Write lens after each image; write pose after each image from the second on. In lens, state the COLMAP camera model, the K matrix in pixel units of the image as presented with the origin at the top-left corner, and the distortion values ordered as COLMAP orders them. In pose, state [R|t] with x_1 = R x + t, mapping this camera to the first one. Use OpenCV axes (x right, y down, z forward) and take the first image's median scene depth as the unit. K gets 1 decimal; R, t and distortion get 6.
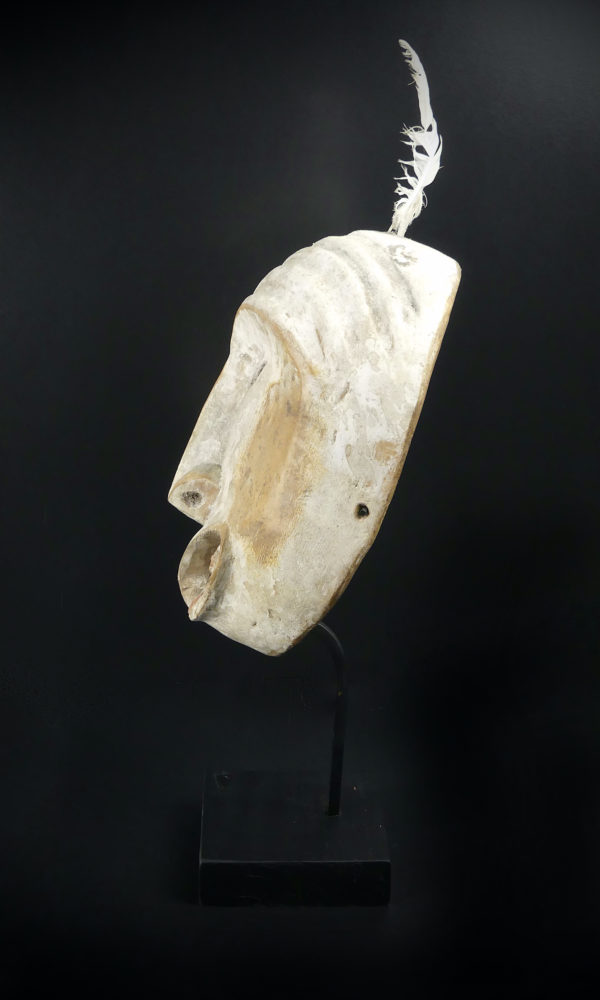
lens RADIAL K [[1473.3, 0, 302.1], [0, 1473.3, 498.3], [0, 0, 1]] dist [-0.059636, 0.000000]
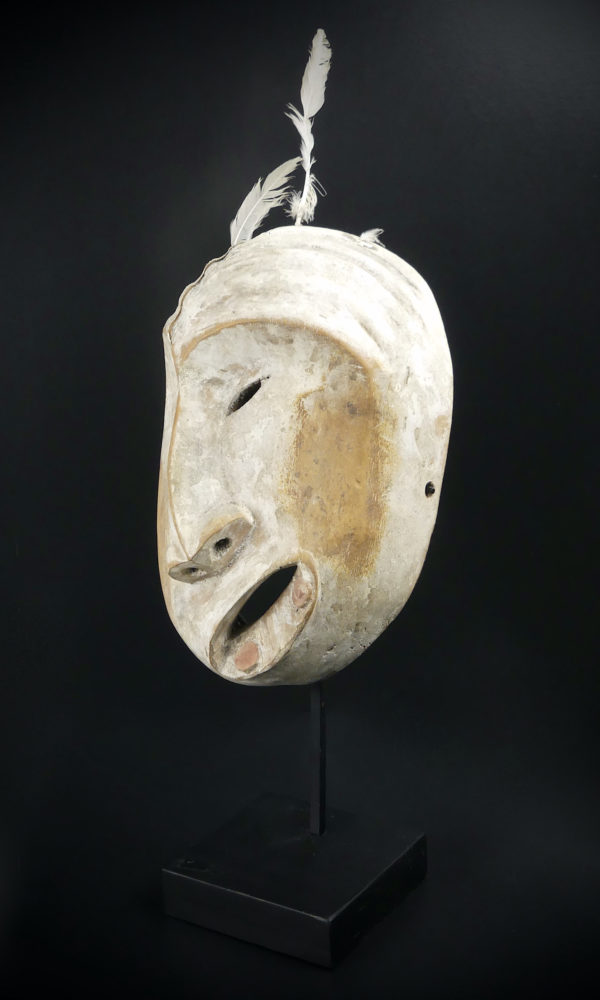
lens RADIAL K [[1473.3, 0, 301.5], [0, 1473.3, 500.0], [0, 0, 1]] dist [-0.059636, 0.000000]
pose [[0.557880, -0.261354, 0.787695, -0.791148], [0.280583, 0.952628, 0.117357, -0.125599], [-0.781052, 0.155542, 0.604784, 0.447453]]
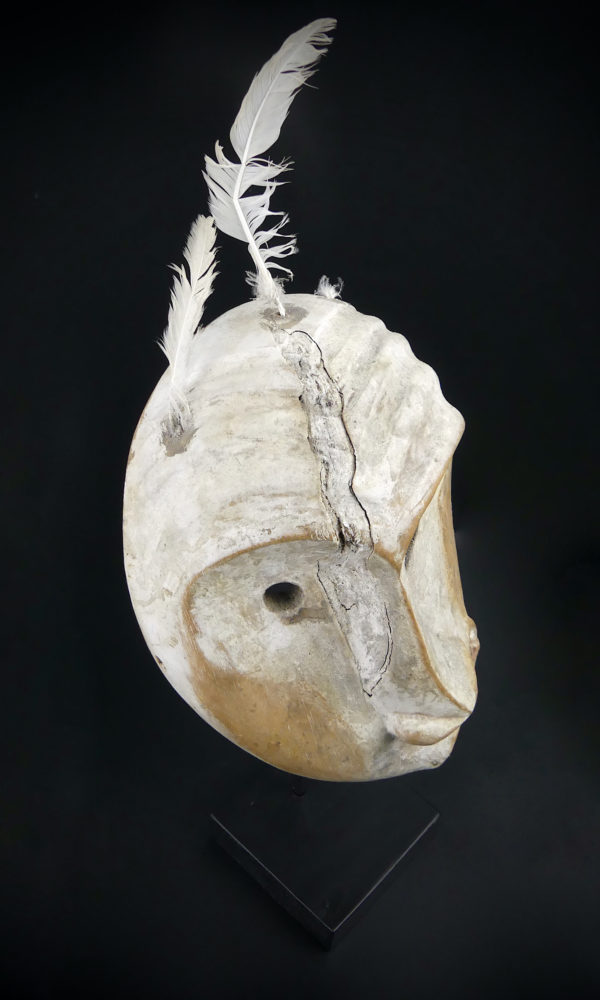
lens RADIAL K [[815.1, 0, 273.3], [0, 815.1, 518.2], [0, 0, 1]] dist [-0.034844, 0.019449]
pose [[-0.687485, -0.513581, 0.513418, -0.203607], [0.160324, 0.582210, 0.797074, -0.460746], [-0.708280, 0.630290, -0.317922, 1.240099]]
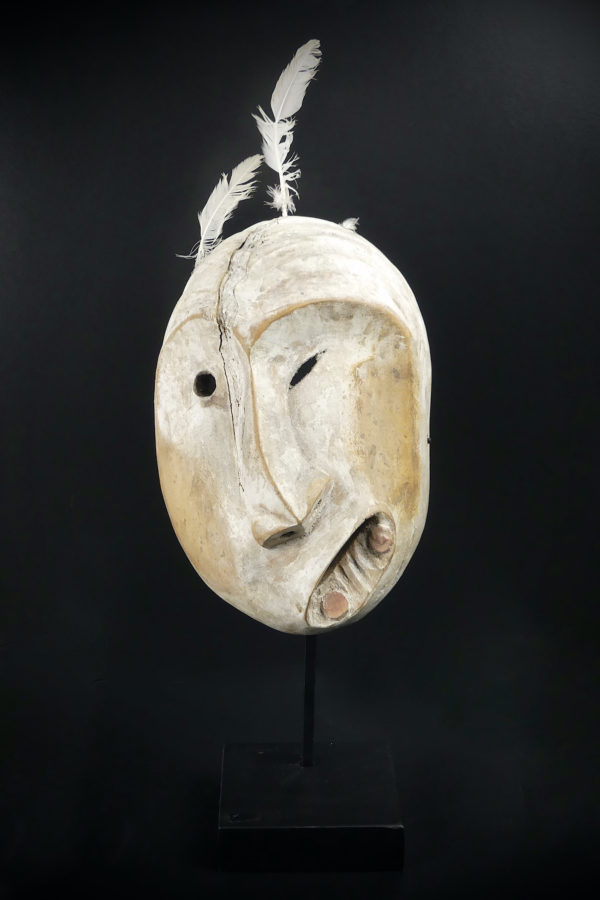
lens RADIAL K [[1320.1, 0, 304.7], [0, 1320.1, 465.2], [0, 0, 1]] dist [-0.051678, 0.000000]
pose [[0.010276, -0.284613, 0.958588, -0.961802], [0.283060, 0.920256, 0.270197, -0.281144], [-0.959047, 0.268561, 0.090019, 0.983359]]
